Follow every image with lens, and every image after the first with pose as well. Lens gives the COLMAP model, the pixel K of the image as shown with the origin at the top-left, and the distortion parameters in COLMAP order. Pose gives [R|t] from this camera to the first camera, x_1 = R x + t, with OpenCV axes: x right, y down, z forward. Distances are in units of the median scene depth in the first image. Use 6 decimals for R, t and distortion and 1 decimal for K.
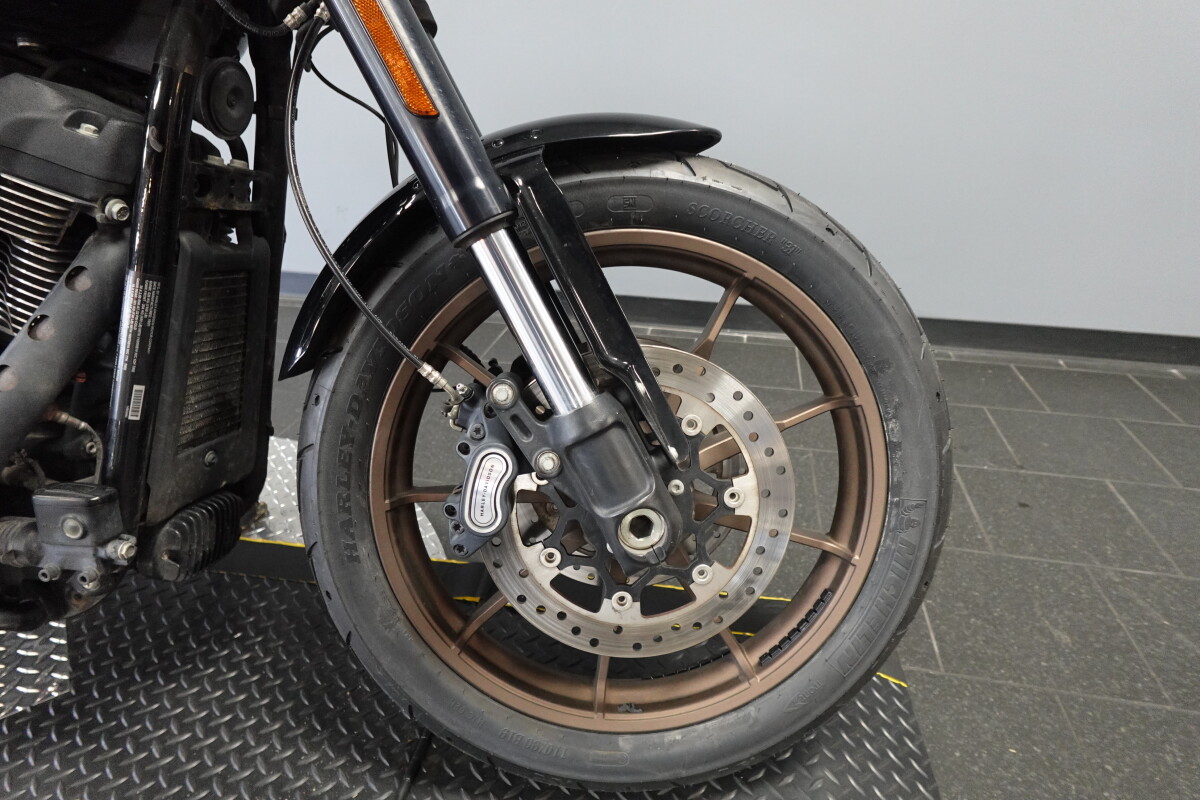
lens RADIAL K [[672.8, 0, 600.0], [0, 672.8, 400.0], [0, 0, 1]] dist [0.002907, -0.002492]
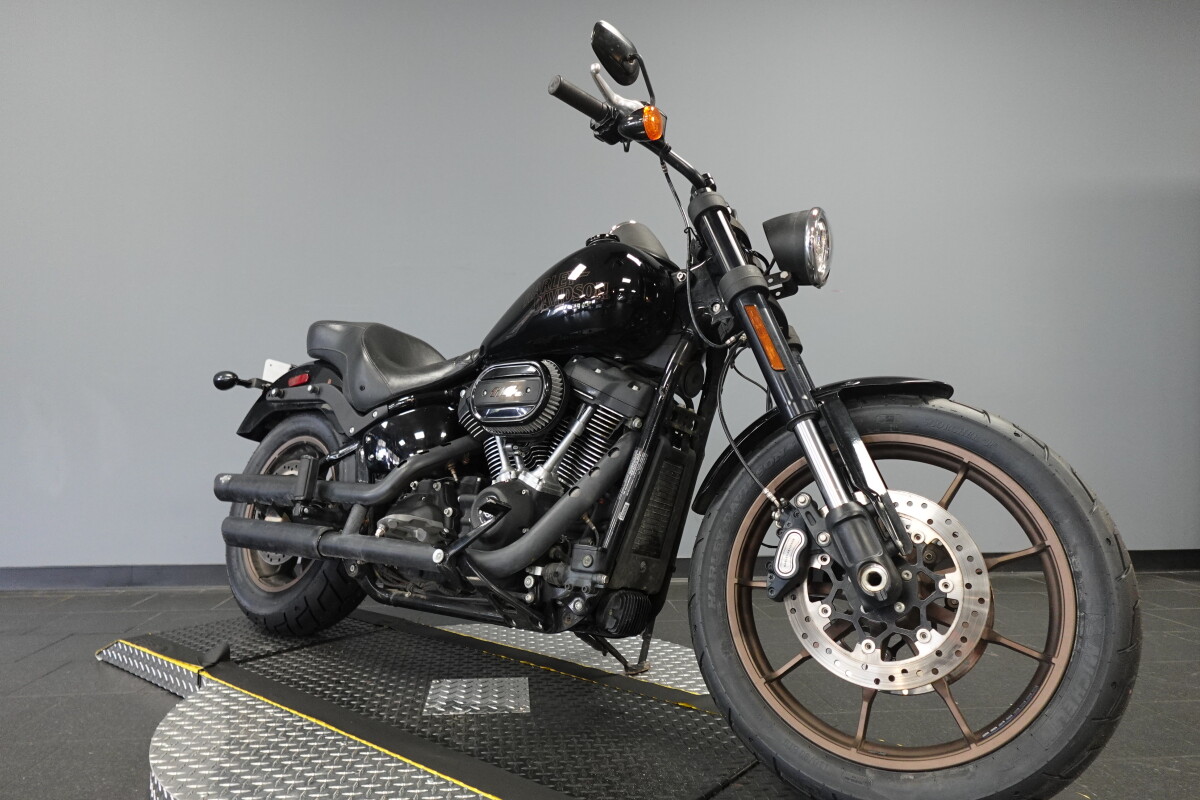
lens RADIAL K [[672.8, 0, 600.0], [0, 672.8, 400.0], [0, 0, 1]] dist [0.002907, -0.002492]
pose [[0.848881, -0.003505, -0.528572, 0.336488], [-0.233800, 0.894351, -0.381411, 0.531168], [0.474065, 0.447353, 0.758378, -0.762617]]
